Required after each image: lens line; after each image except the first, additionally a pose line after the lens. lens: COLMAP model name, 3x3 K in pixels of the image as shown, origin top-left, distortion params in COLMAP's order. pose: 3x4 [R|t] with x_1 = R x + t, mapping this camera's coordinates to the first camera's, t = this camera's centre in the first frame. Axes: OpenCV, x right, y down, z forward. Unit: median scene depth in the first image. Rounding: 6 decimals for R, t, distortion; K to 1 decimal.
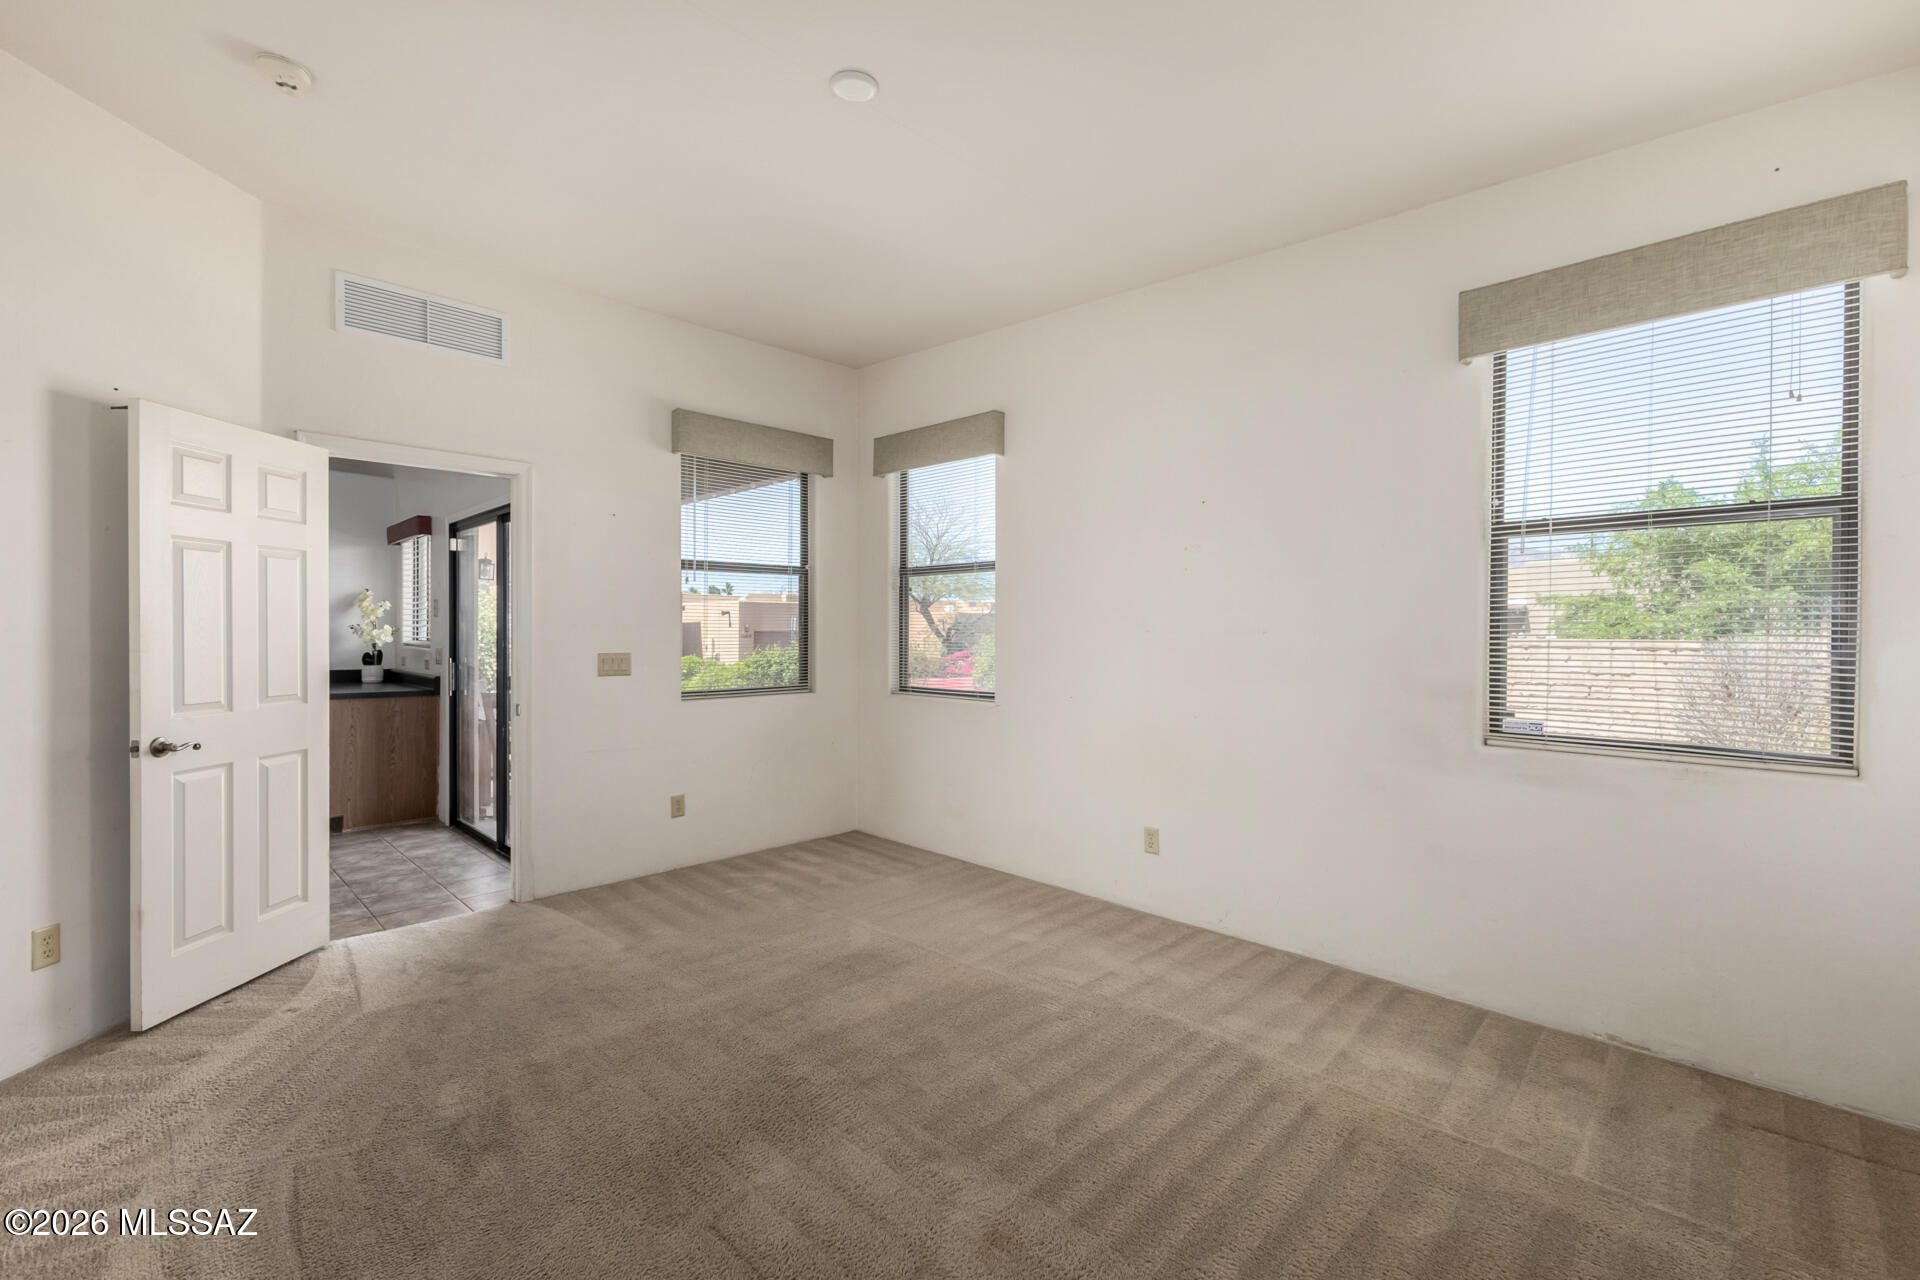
lens RADIAL K [[829.8, 0, 963.6], [0, 829.8, 633.9], [0, 0, 1]] dist [0.010091, -0.000424]
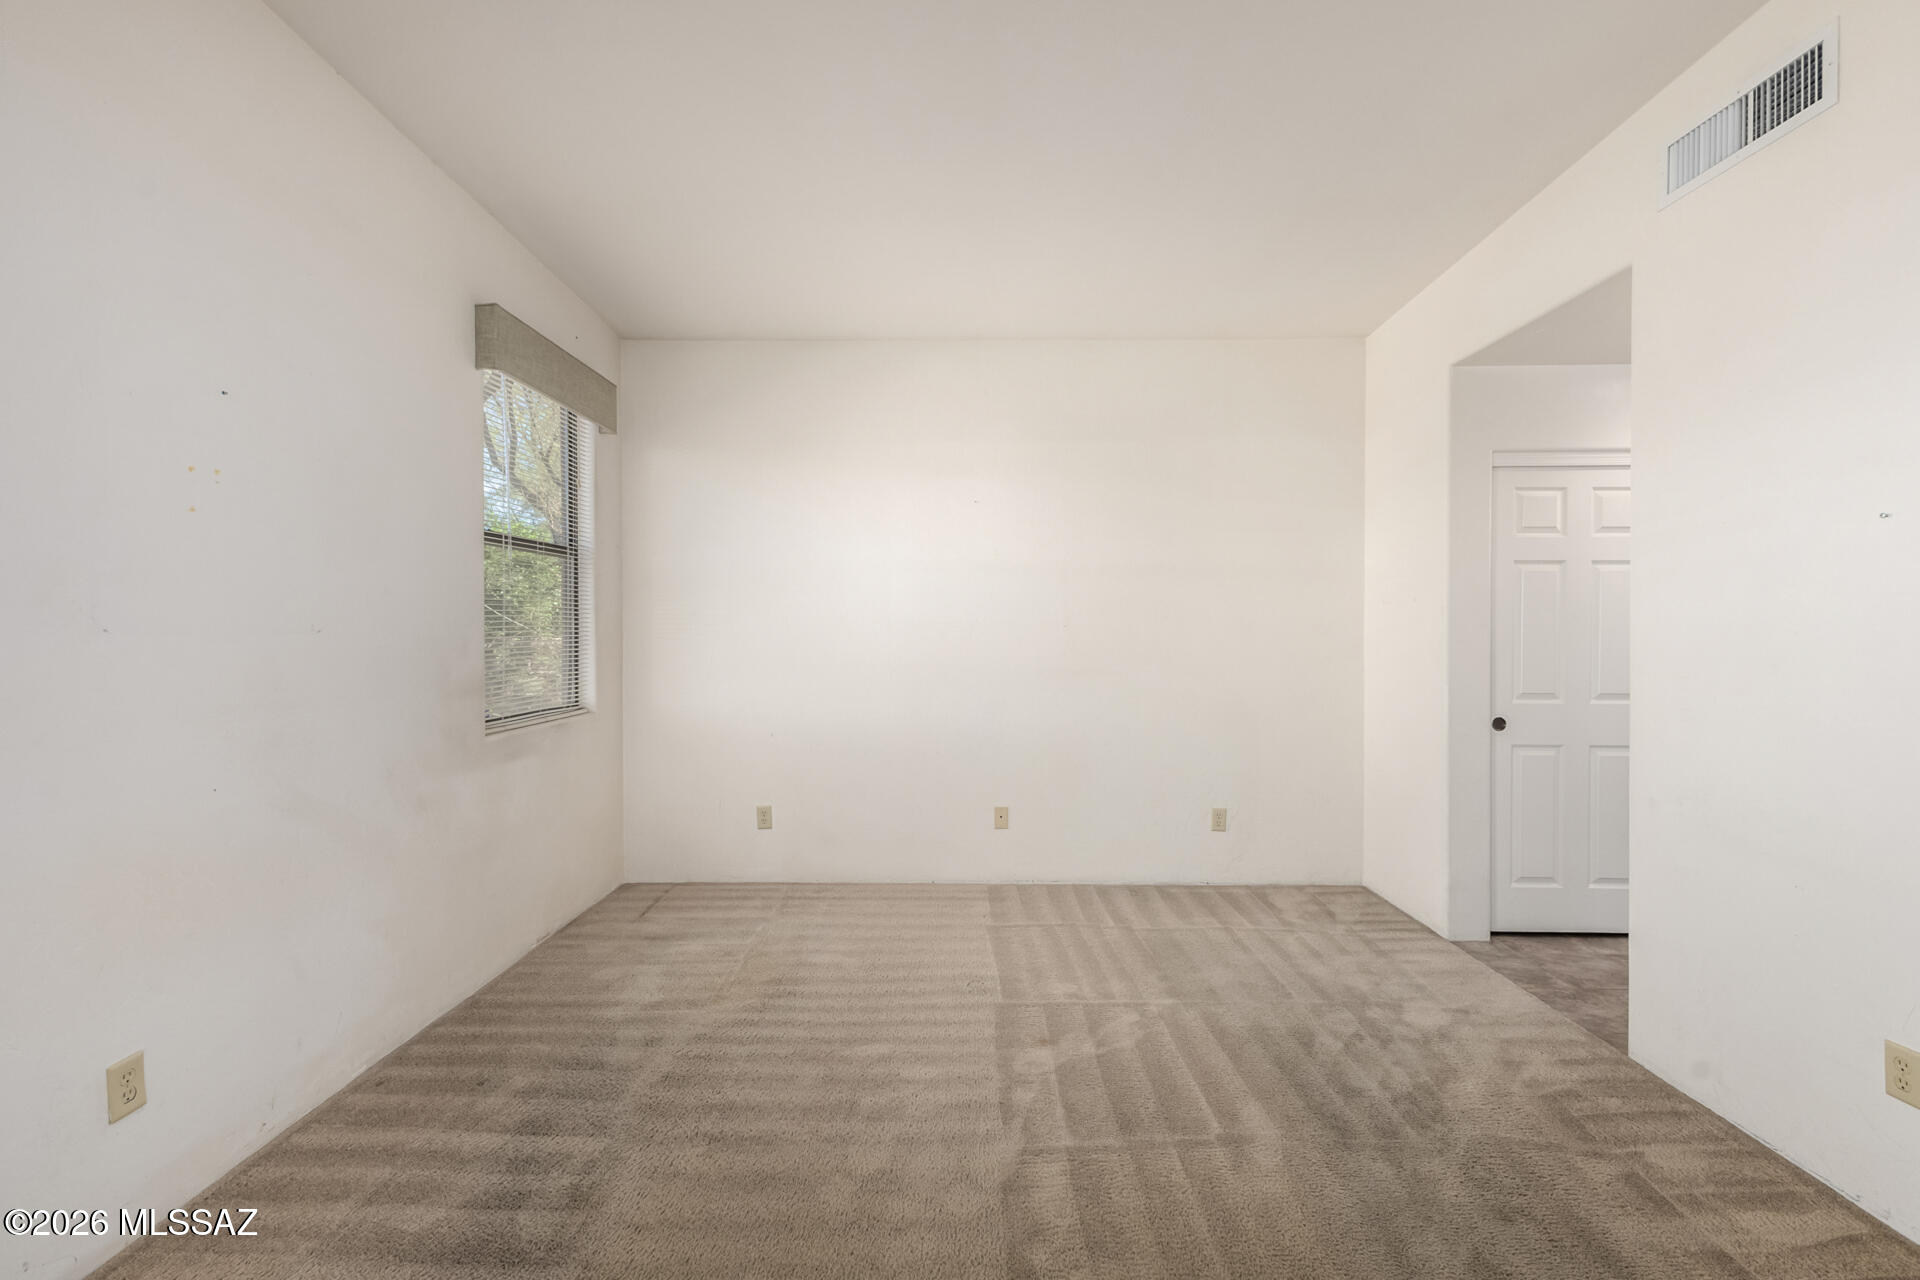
lens RADIAL K [[829.8, 0, 963.6], [0, 829.8, 633.9], [0, 0, 1]] dist [0.010091, -0.000424]
pose [[-0.694049, -0.008626, 0.719876, -0.430749], [0.002463, 0.999894, 0.014356, -0.008789], [-0.719924, 0.011736, -0.693954, 0.985870]]
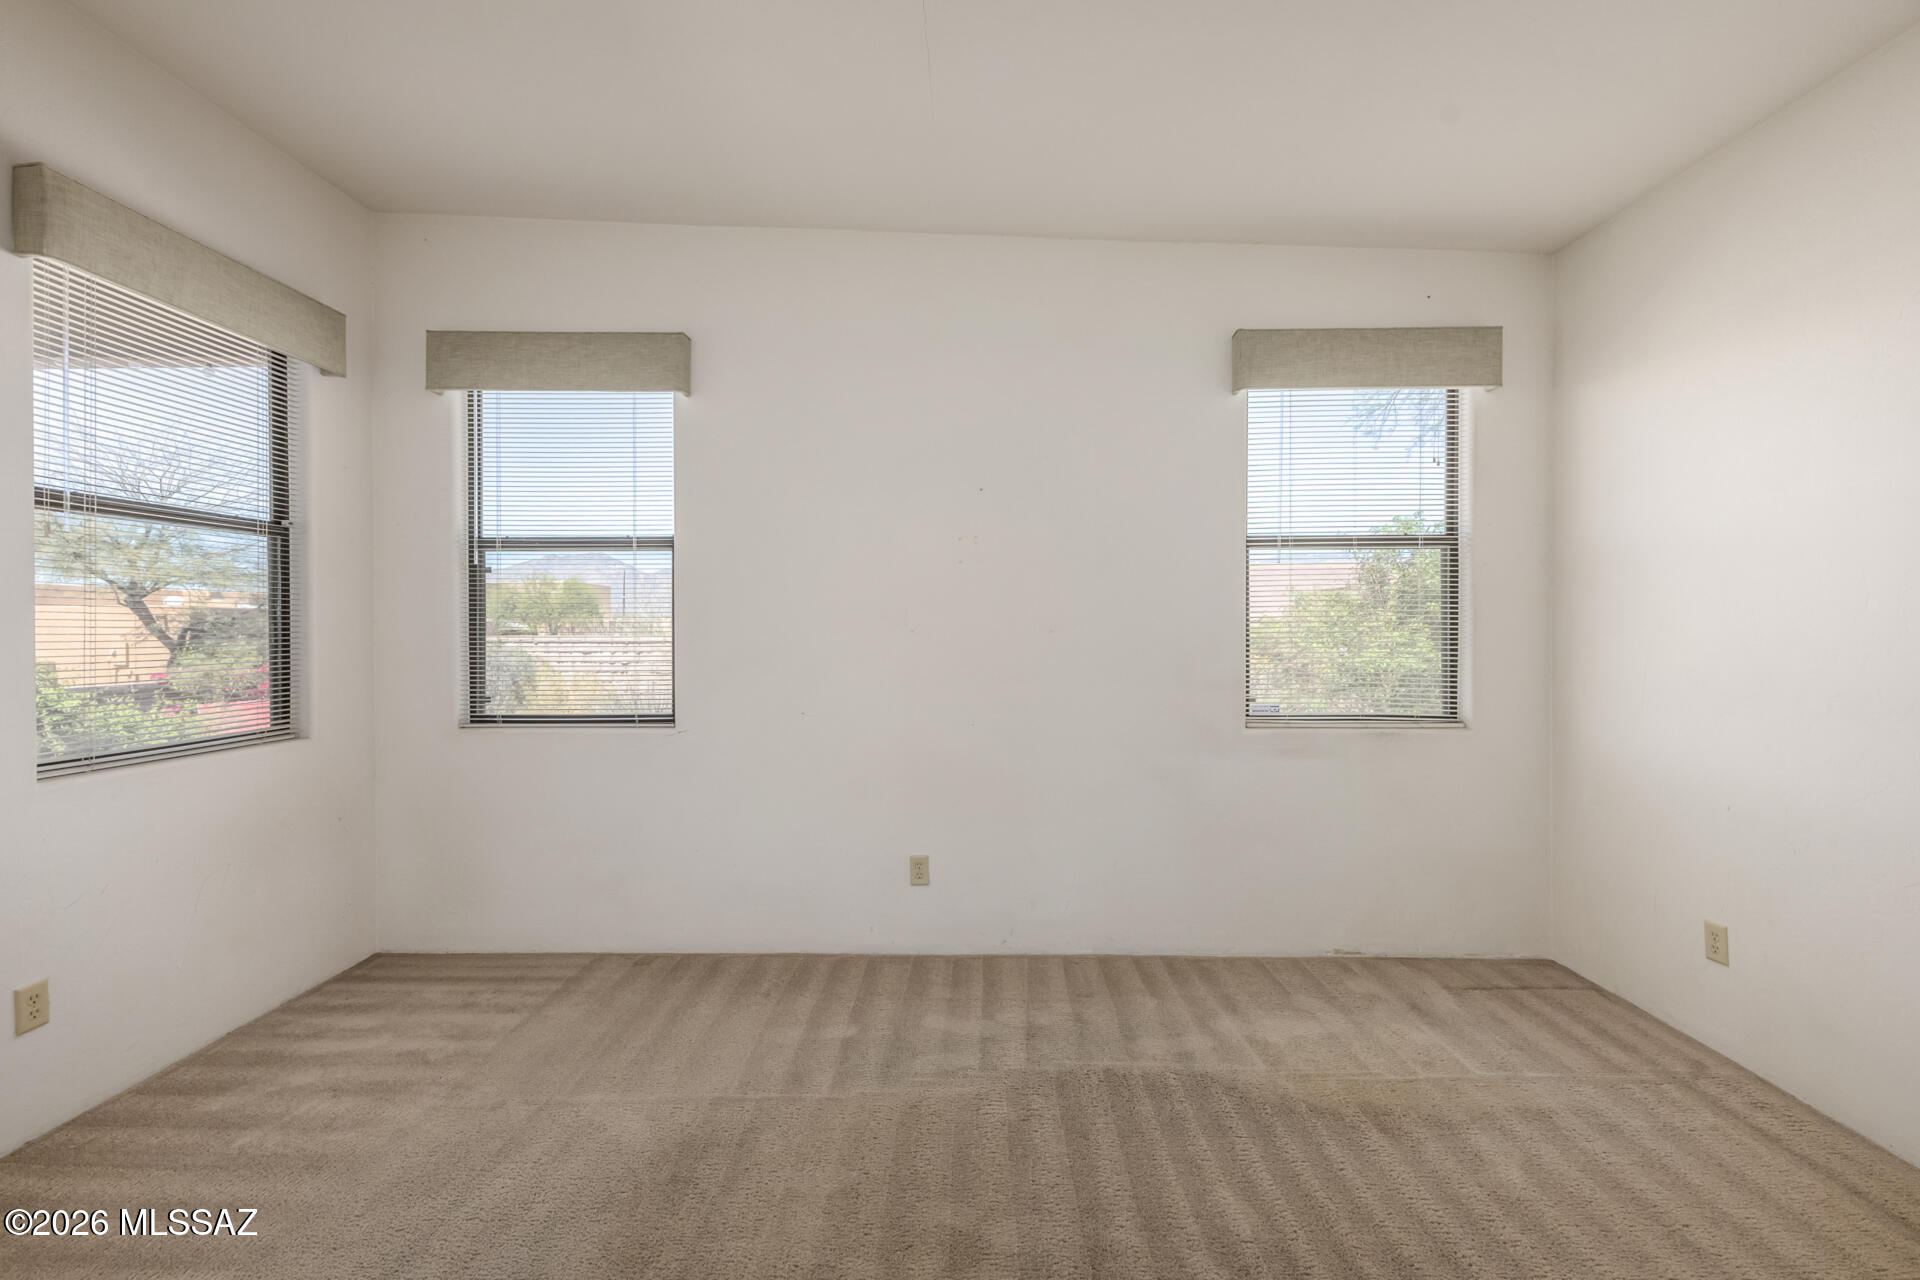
lens RADIAL K [[829.8, 0, 963.6], [0, 829.8, 633.9], [0, 0, 1]] dist [0.010091, -0.000424]
pose [[0.718121, -0.007743, 0.695875, -0.345403], [0.006903, 0.999968, 0.004002, -0.003140], [-0.695884, 0.001929, 0.718151, 0.341168]]
